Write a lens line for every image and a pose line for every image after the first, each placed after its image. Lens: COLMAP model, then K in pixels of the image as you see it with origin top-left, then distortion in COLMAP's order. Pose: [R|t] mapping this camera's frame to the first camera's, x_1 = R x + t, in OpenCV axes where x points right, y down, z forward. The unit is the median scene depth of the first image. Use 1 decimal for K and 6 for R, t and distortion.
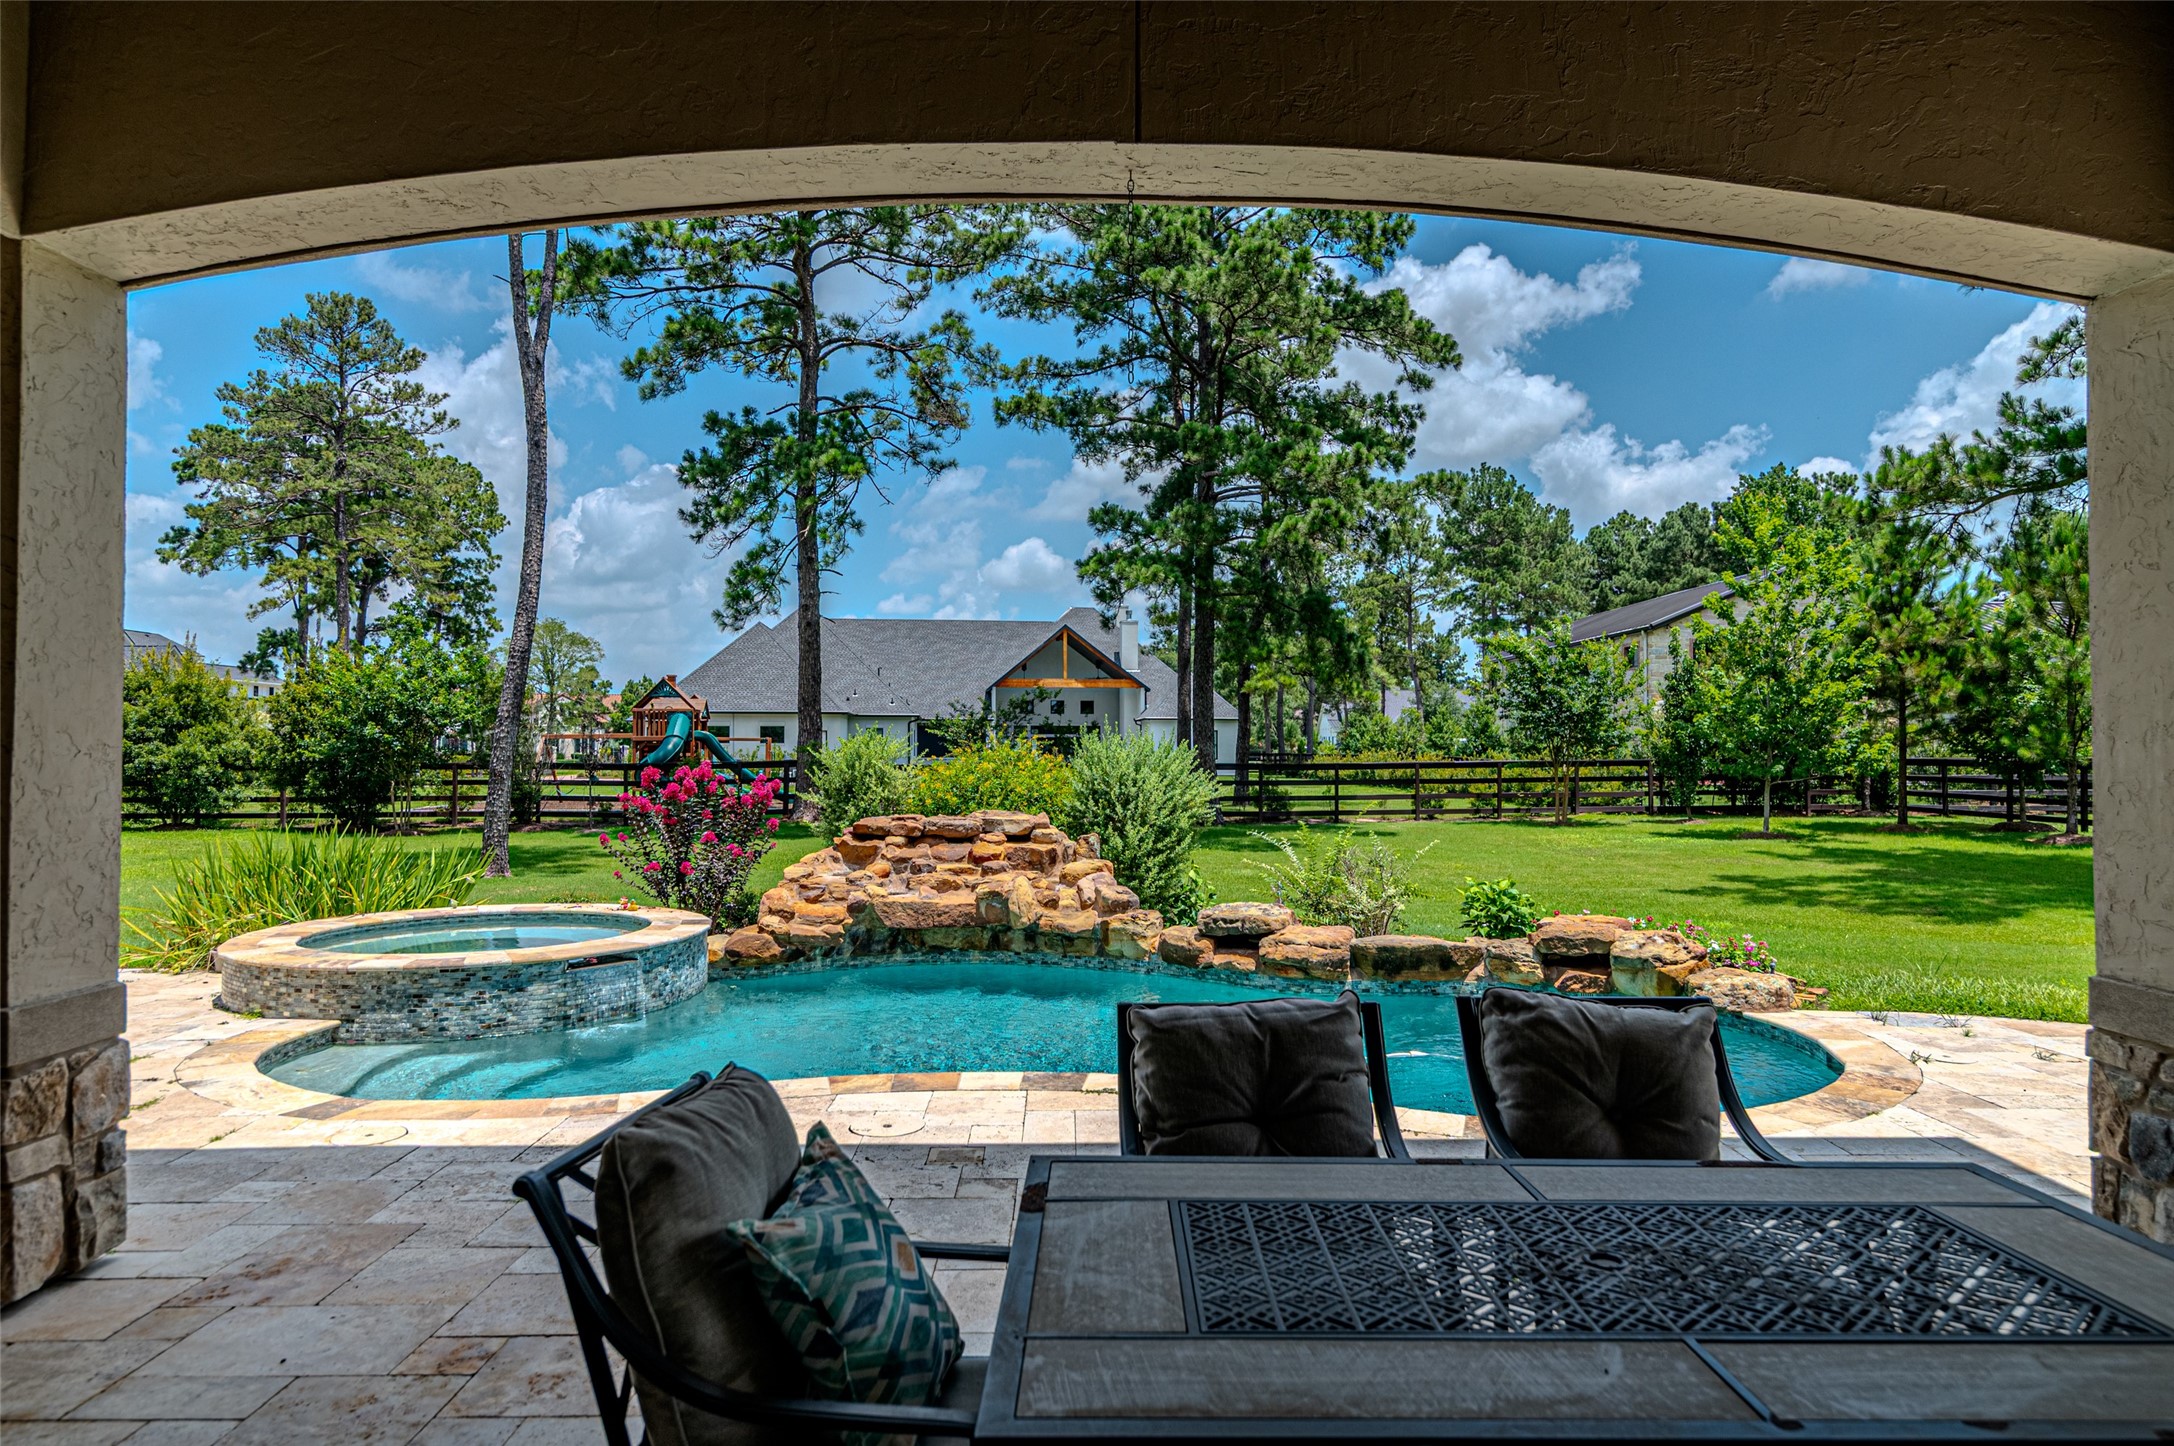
lens RADIAL K [[1359.9, 0, 1092.7], [0, 1359.9, 739.8], [0, 0, 1]] dist [-0.007213, -0.004349]
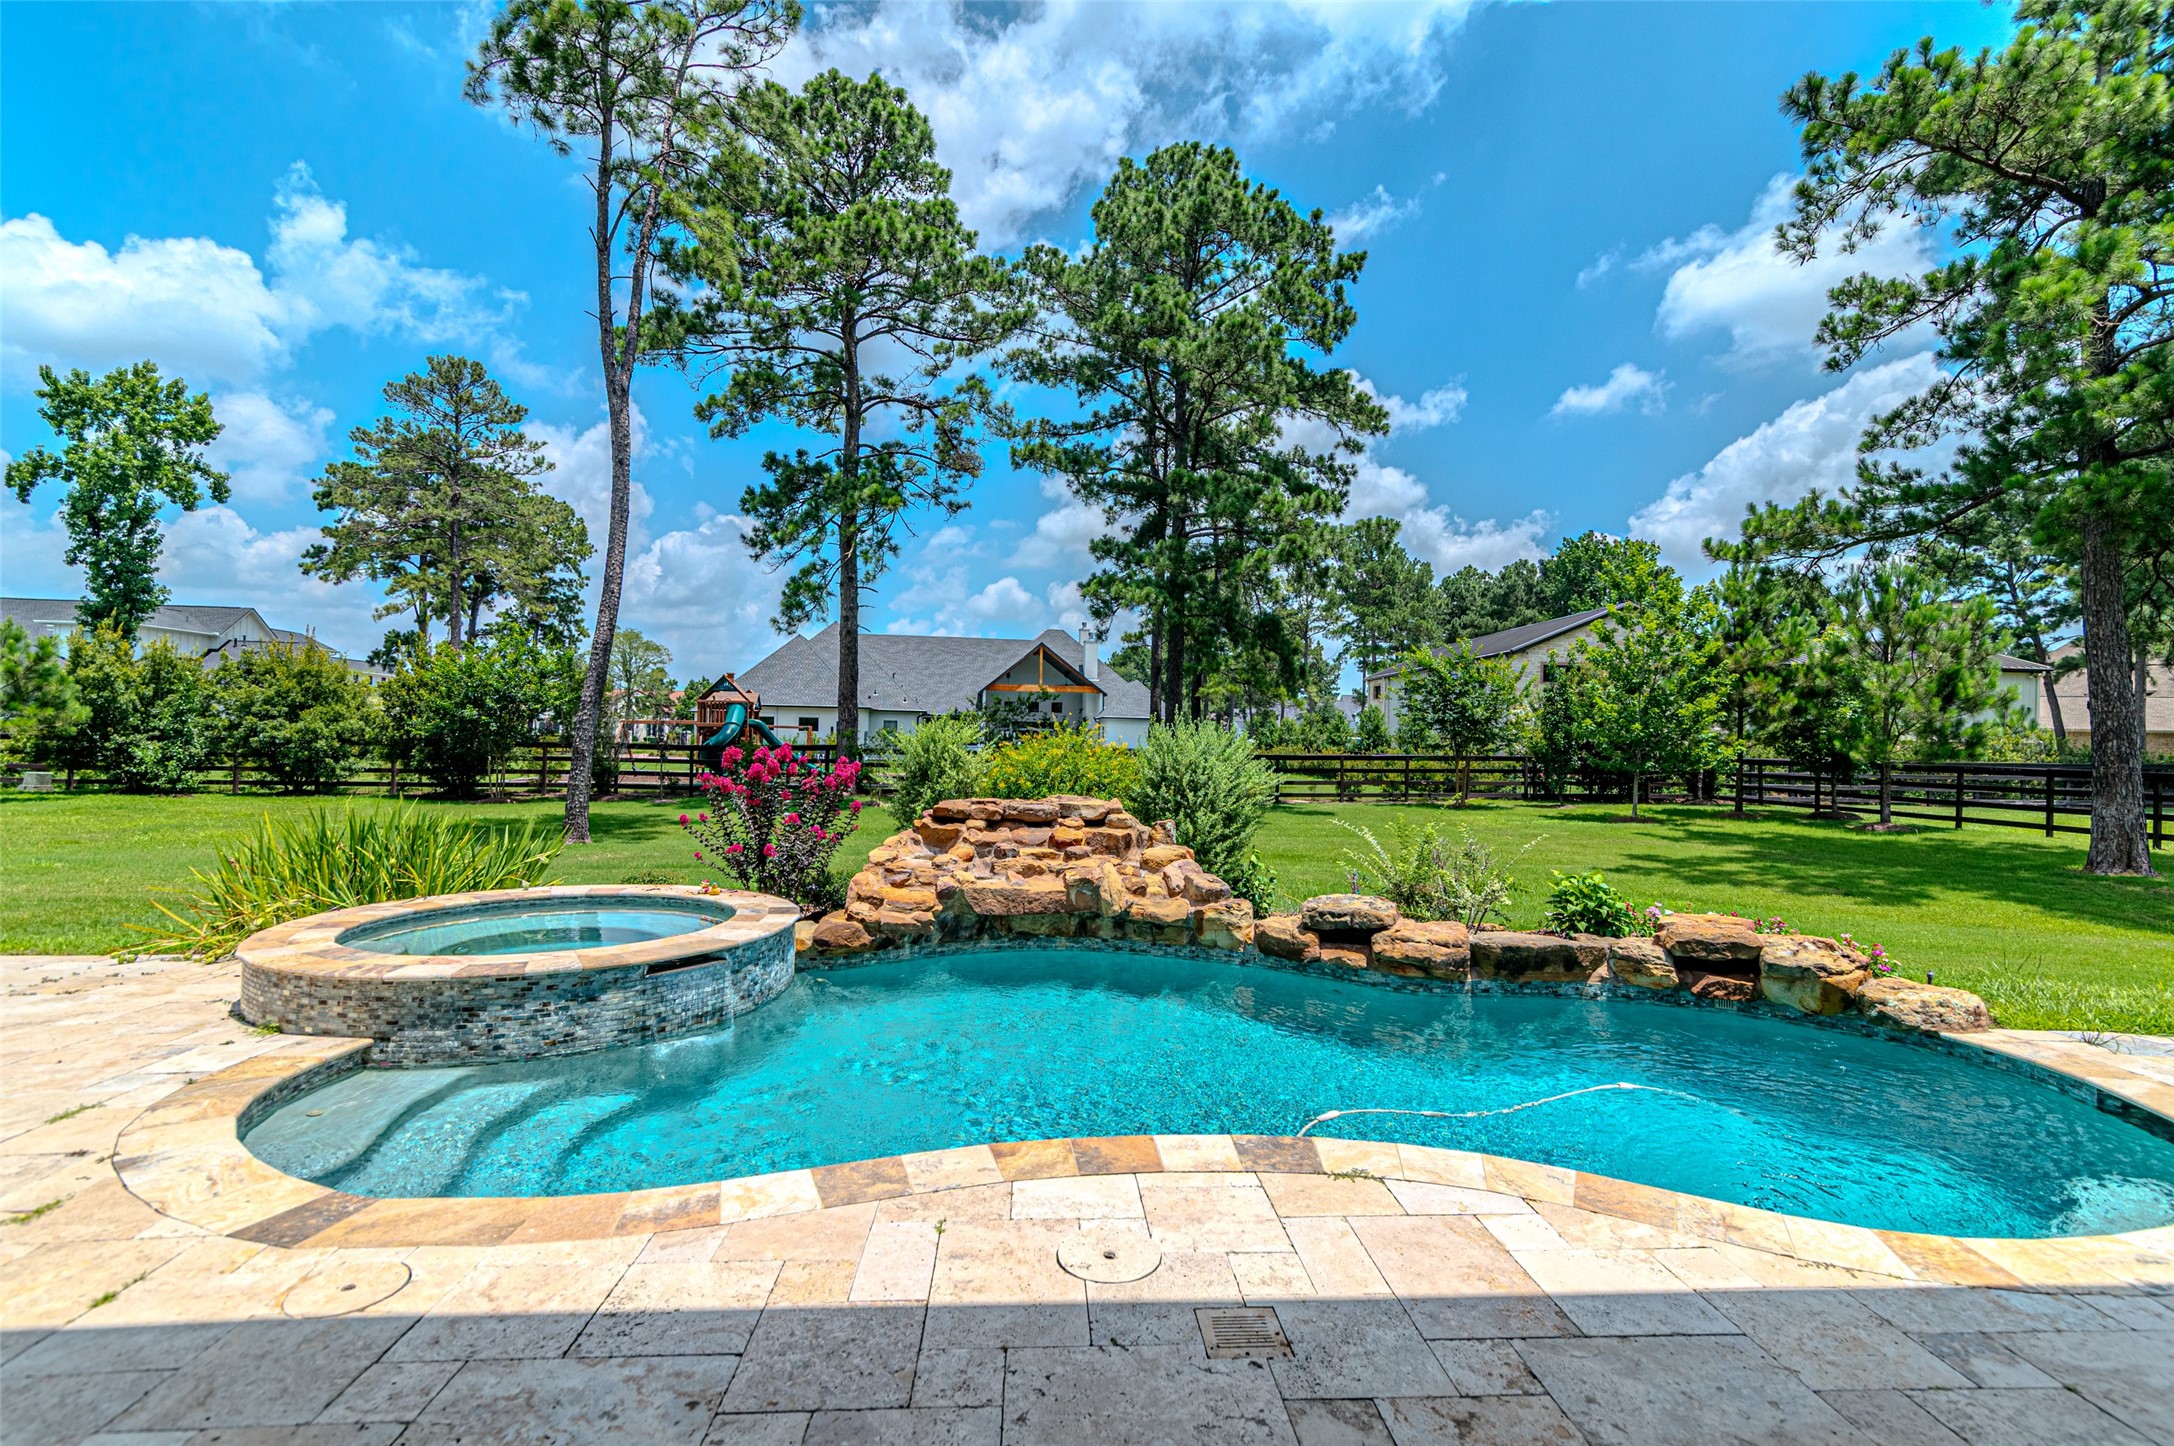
lens RADIAL K [[1000.9, 0, 1084.9], [0, 1000.9, 736.6], [0, 0, 1]] dist [0.003196, -0.000123]
pose [[0.998619, 0.017897, 0.049403, -0.045208], [-0.018000, 0.999837, 0.001648, 0.002658], [-0.049365, -0.002535, 0.998778, 0.110330]]
